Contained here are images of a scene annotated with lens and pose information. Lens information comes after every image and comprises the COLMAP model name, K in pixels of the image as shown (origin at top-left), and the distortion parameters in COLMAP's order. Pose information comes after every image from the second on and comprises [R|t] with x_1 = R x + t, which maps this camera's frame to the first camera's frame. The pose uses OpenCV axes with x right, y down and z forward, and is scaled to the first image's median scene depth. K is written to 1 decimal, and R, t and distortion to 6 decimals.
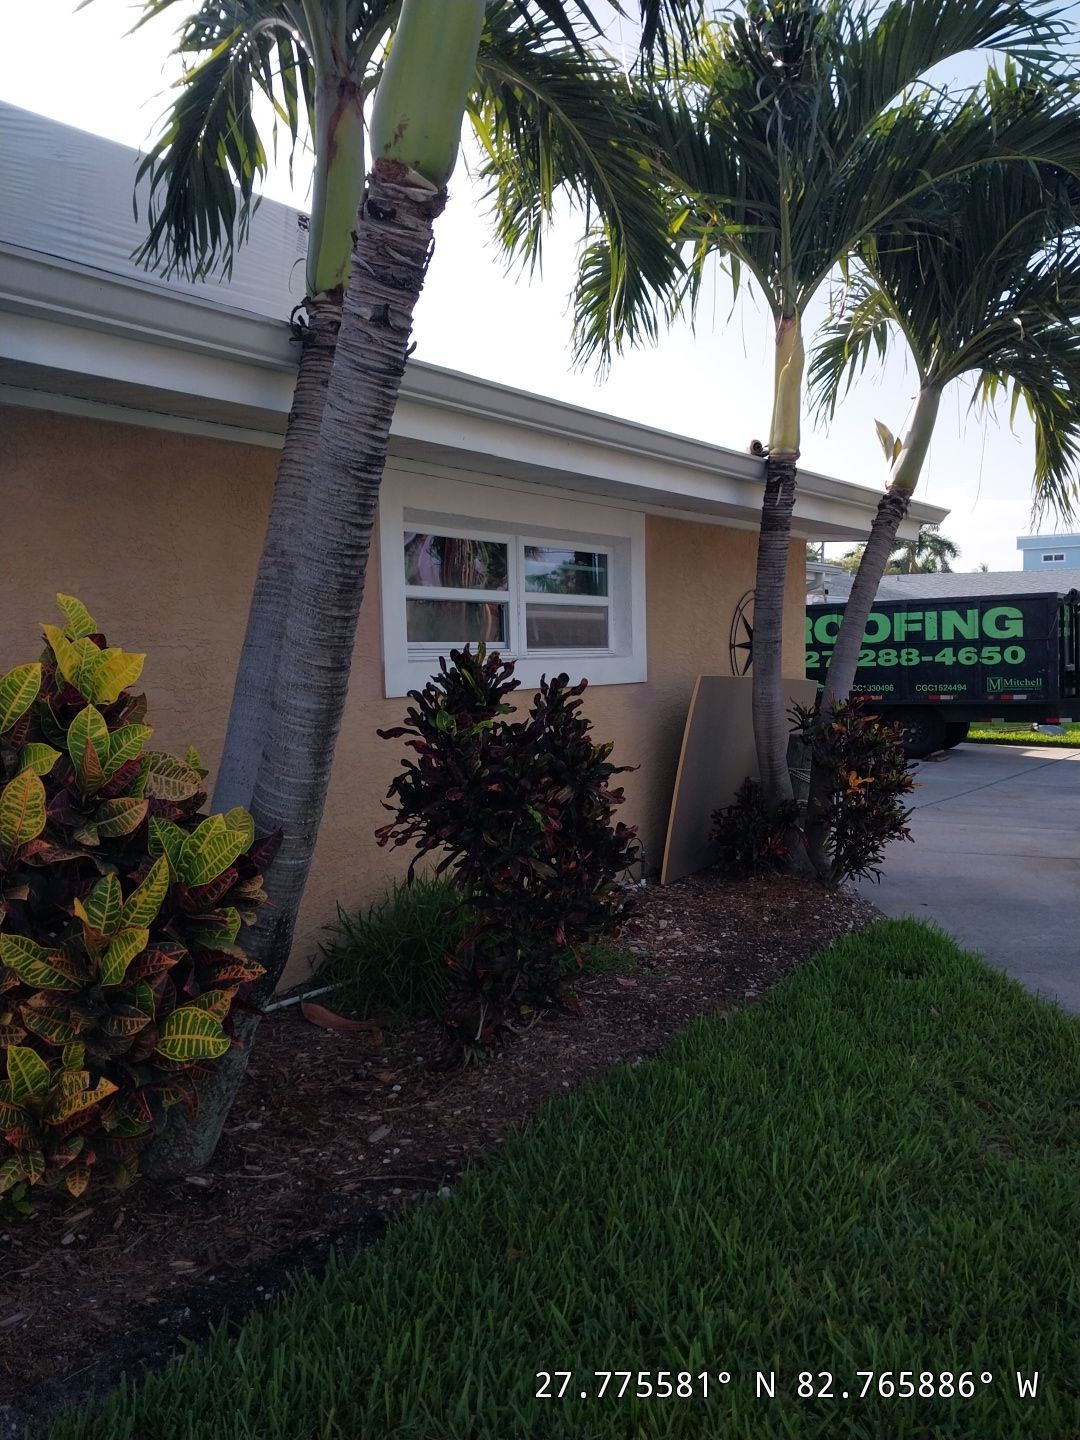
lens RADIAL K [[1117.1, 0, 548.0], [0, 1117.1, 720.9], [0, 0, 1]] dist [0.009205, -0.007998]
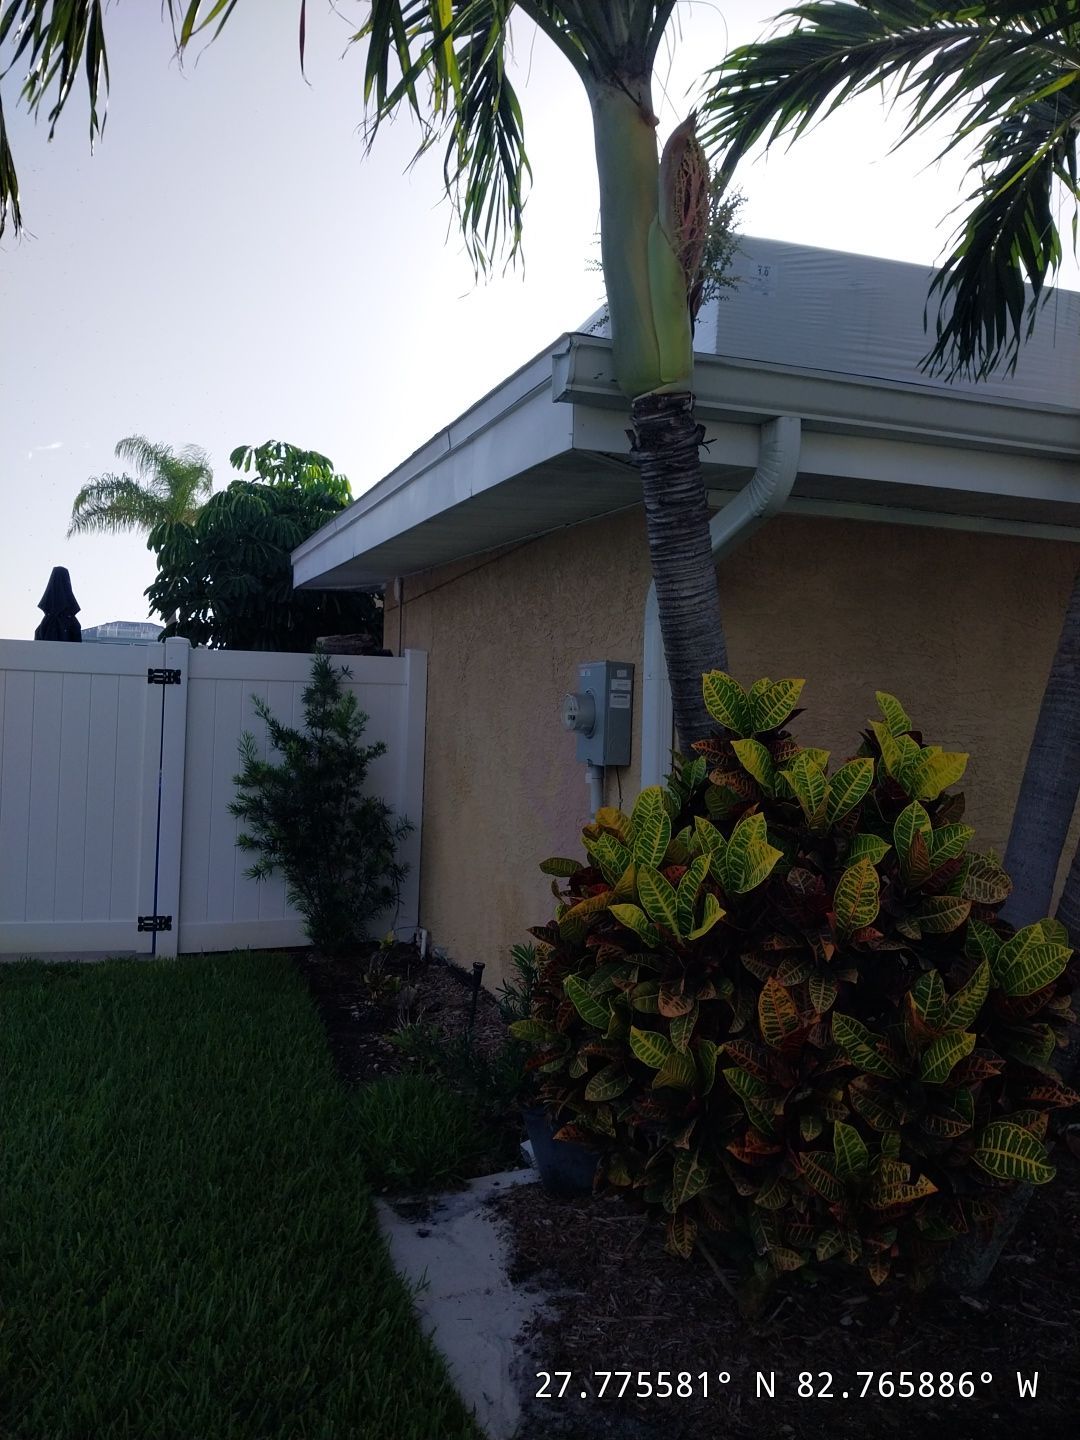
lens RADIAL K [[1117.1, 0, 548.0], [0, 1117.1, 720.9], [0, 0, 1]] dist [0.009205, -0.007998]
pose [[0.824135, 0.036124, -0.565241, -0.111111], [-0.079886, 0.995401, -0.052861, -0.006296], [0.560732, 0.088719, 0.823231, -0.047489]]
